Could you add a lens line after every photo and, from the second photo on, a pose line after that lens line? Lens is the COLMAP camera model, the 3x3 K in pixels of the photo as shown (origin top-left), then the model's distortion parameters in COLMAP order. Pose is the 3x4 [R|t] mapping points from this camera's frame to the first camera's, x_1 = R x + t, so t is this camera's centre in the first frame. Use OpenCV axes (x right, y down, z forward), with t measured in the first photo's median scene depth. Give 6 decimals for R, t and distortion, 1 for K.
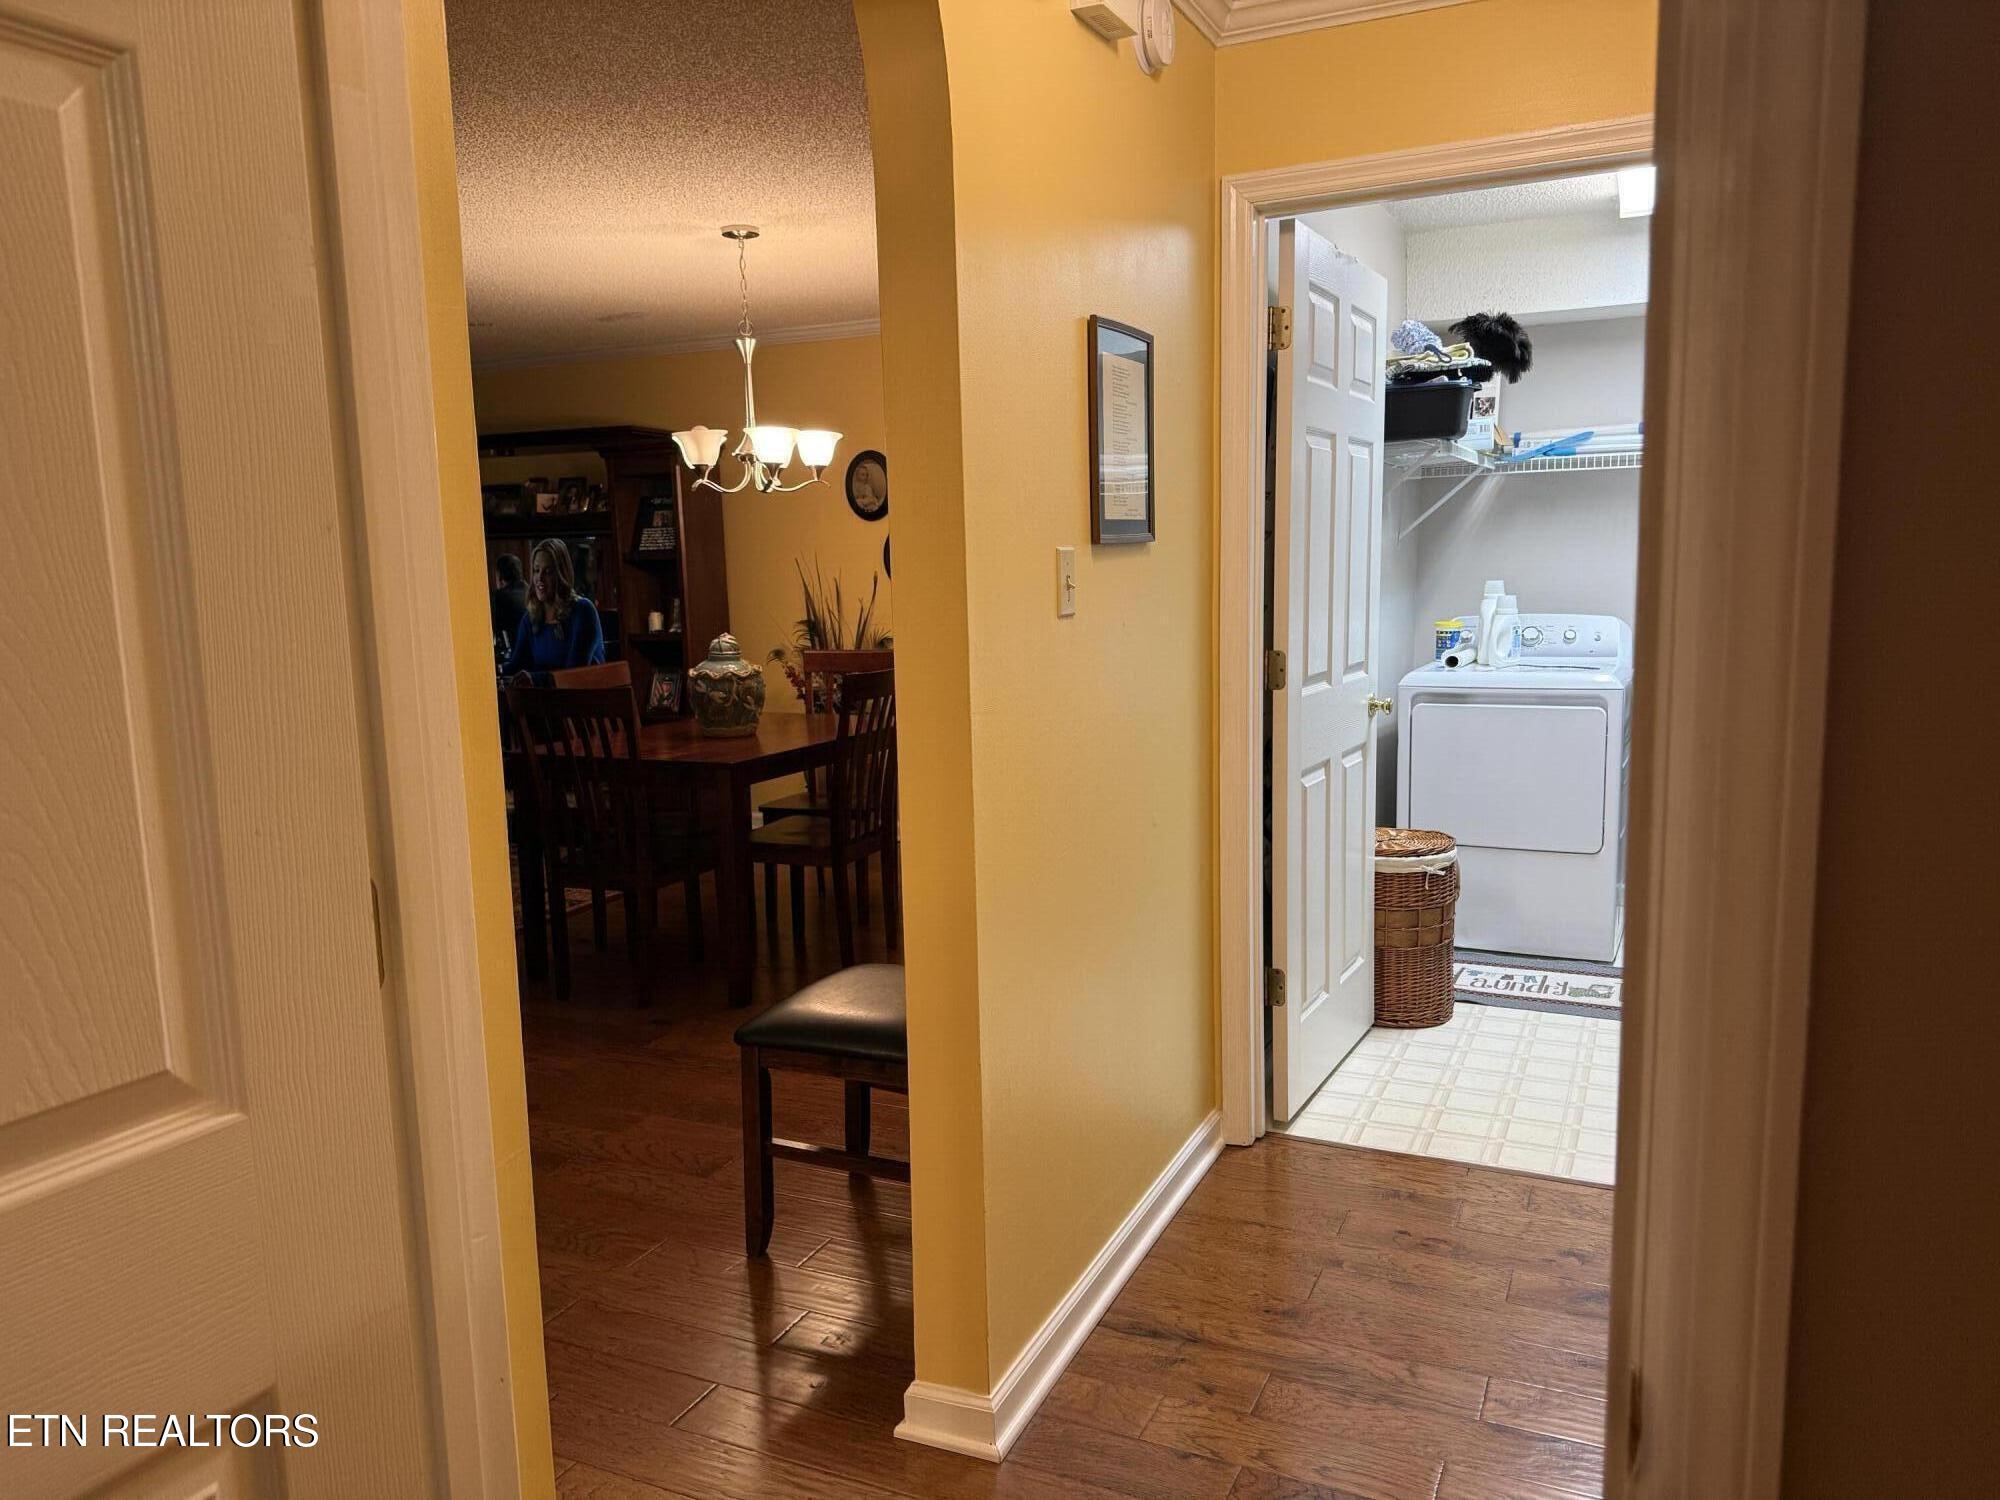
lens RADIAL K [[1375.3, 0, 1000.0], [0, 1375.3, 750.0], [0, 0, 1]] dist [0.000162, -0.000044]
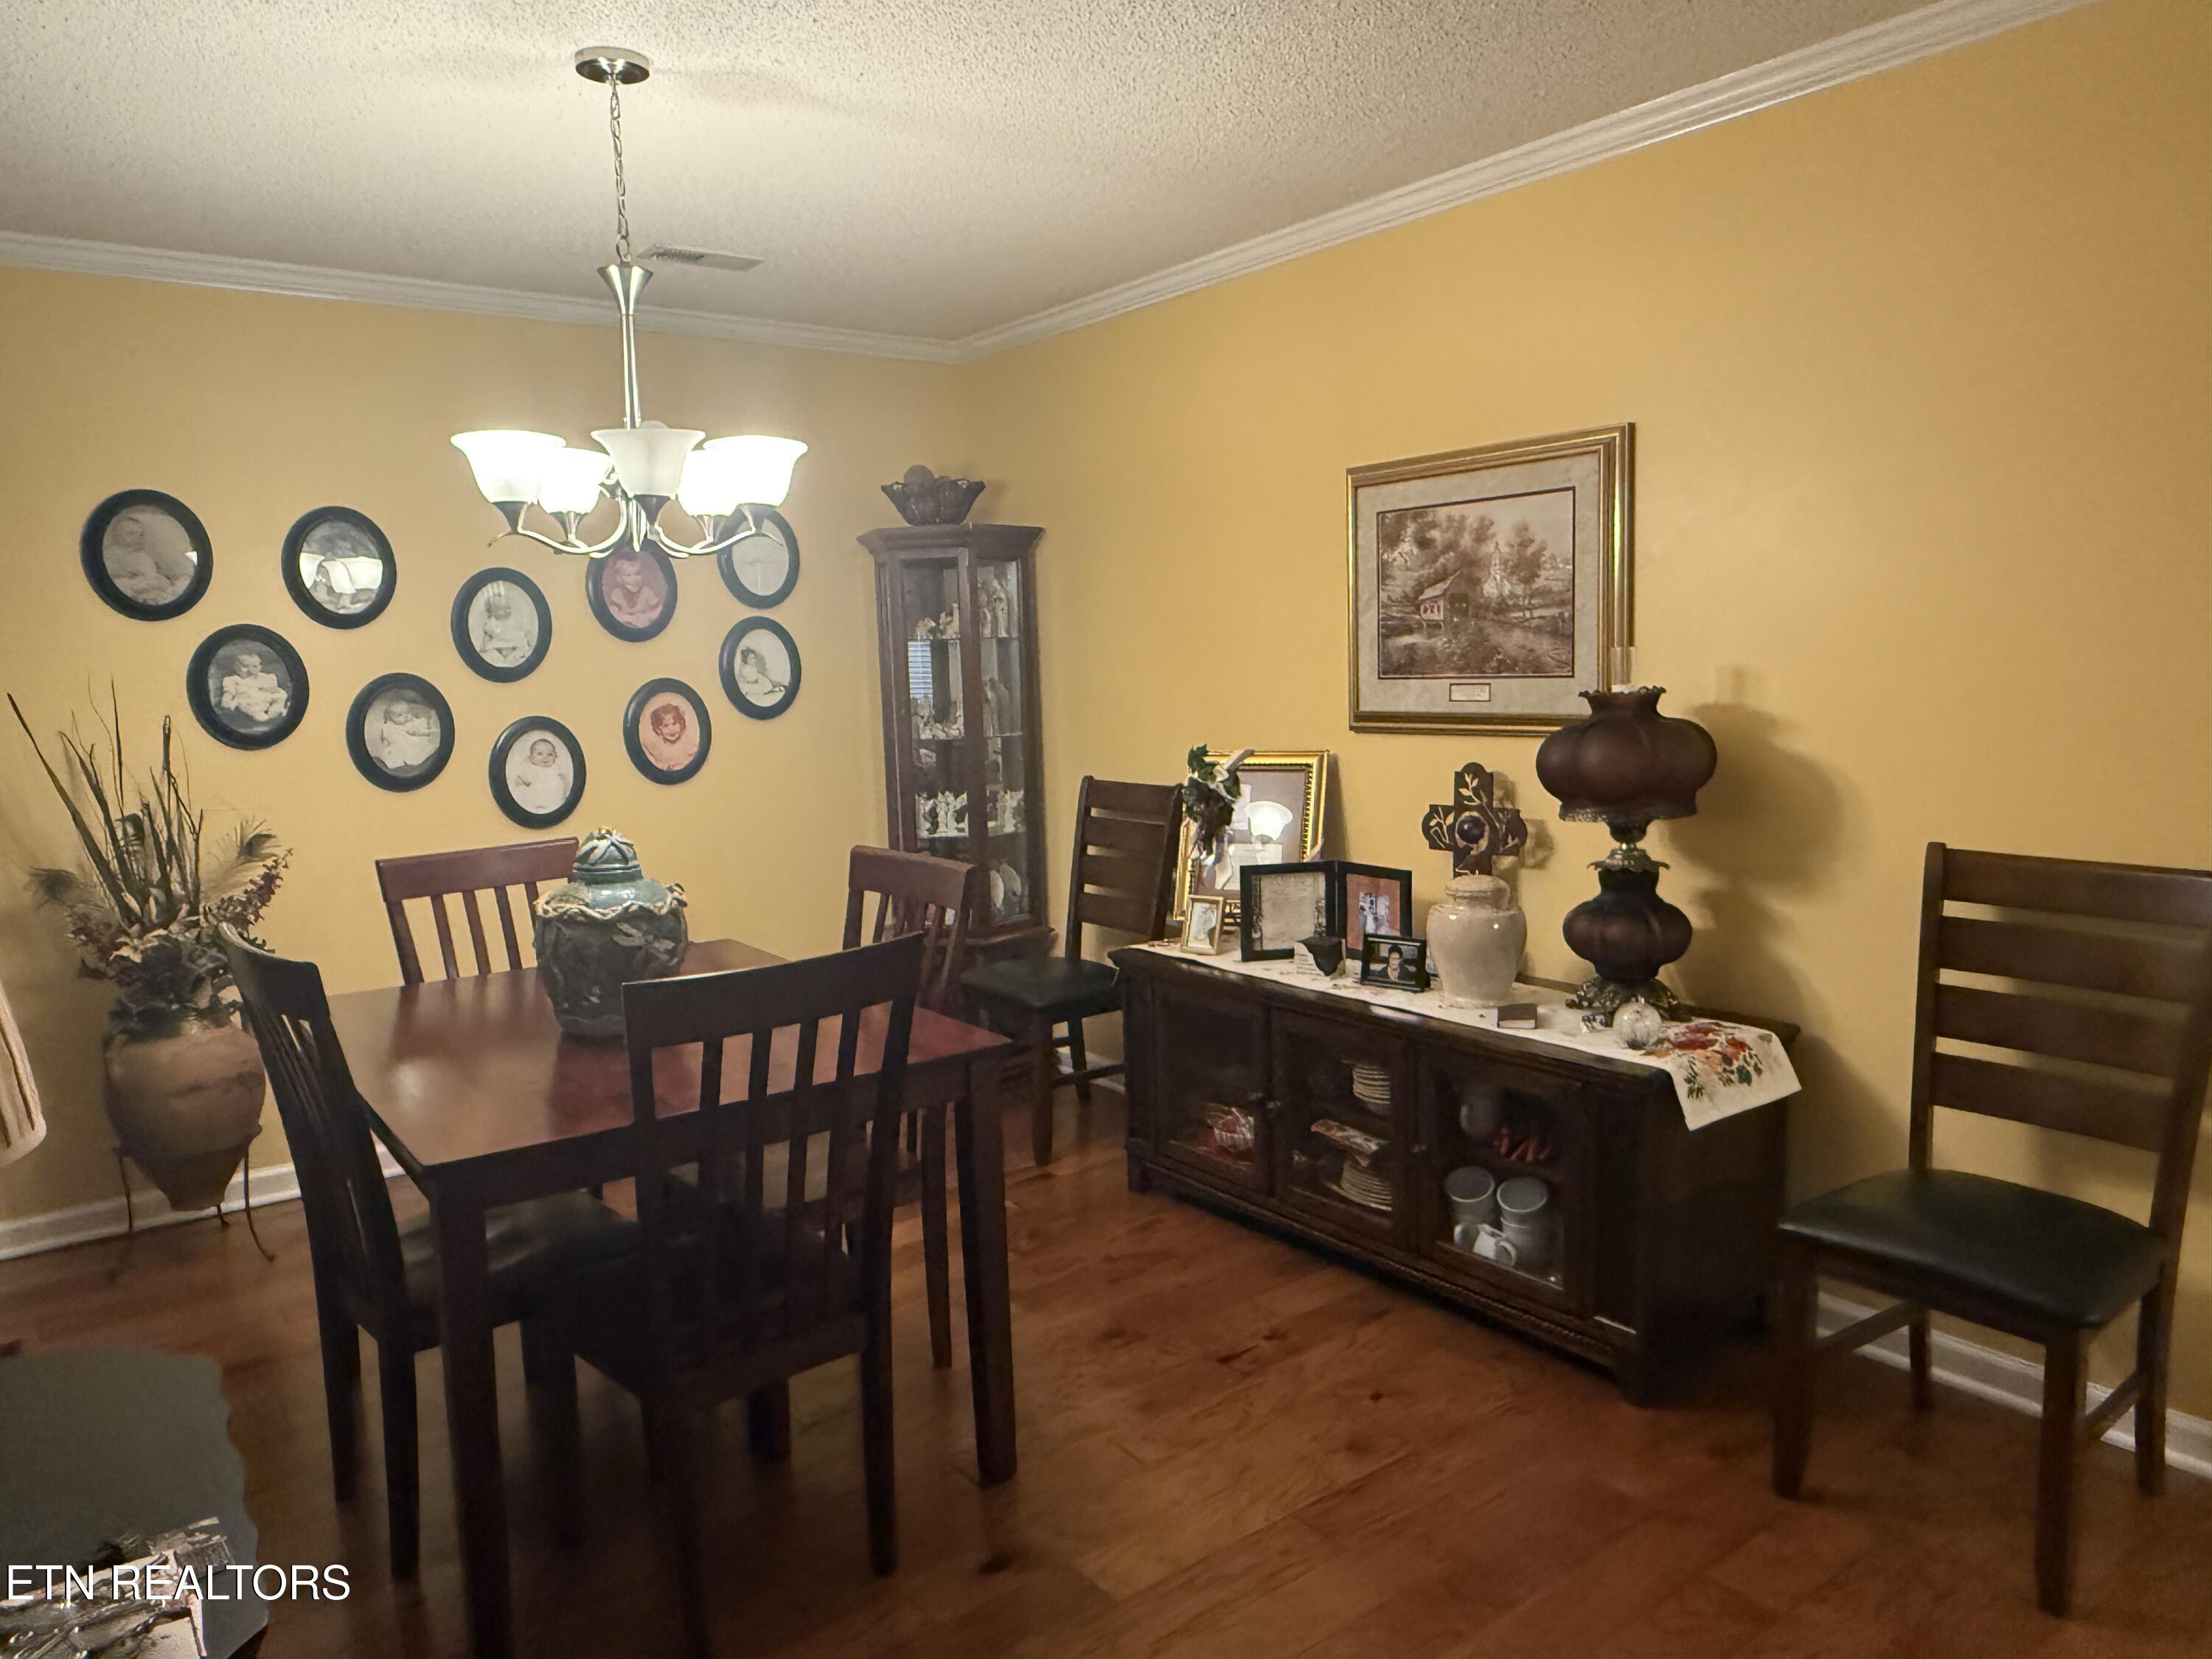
lens RADIAL K [[1482.6, 0, 1106.0], [0, 1482.6, 829.5], [0, 0, 1]] dist [0.000463, -0.002253]
pose [[0.472092, -0.097091, 0.876187, -0.440176], [0.138054, 0.989796, 0.035296, -0.058040], [-0.870673, 0.104298, 0.480678, 0.422506]]
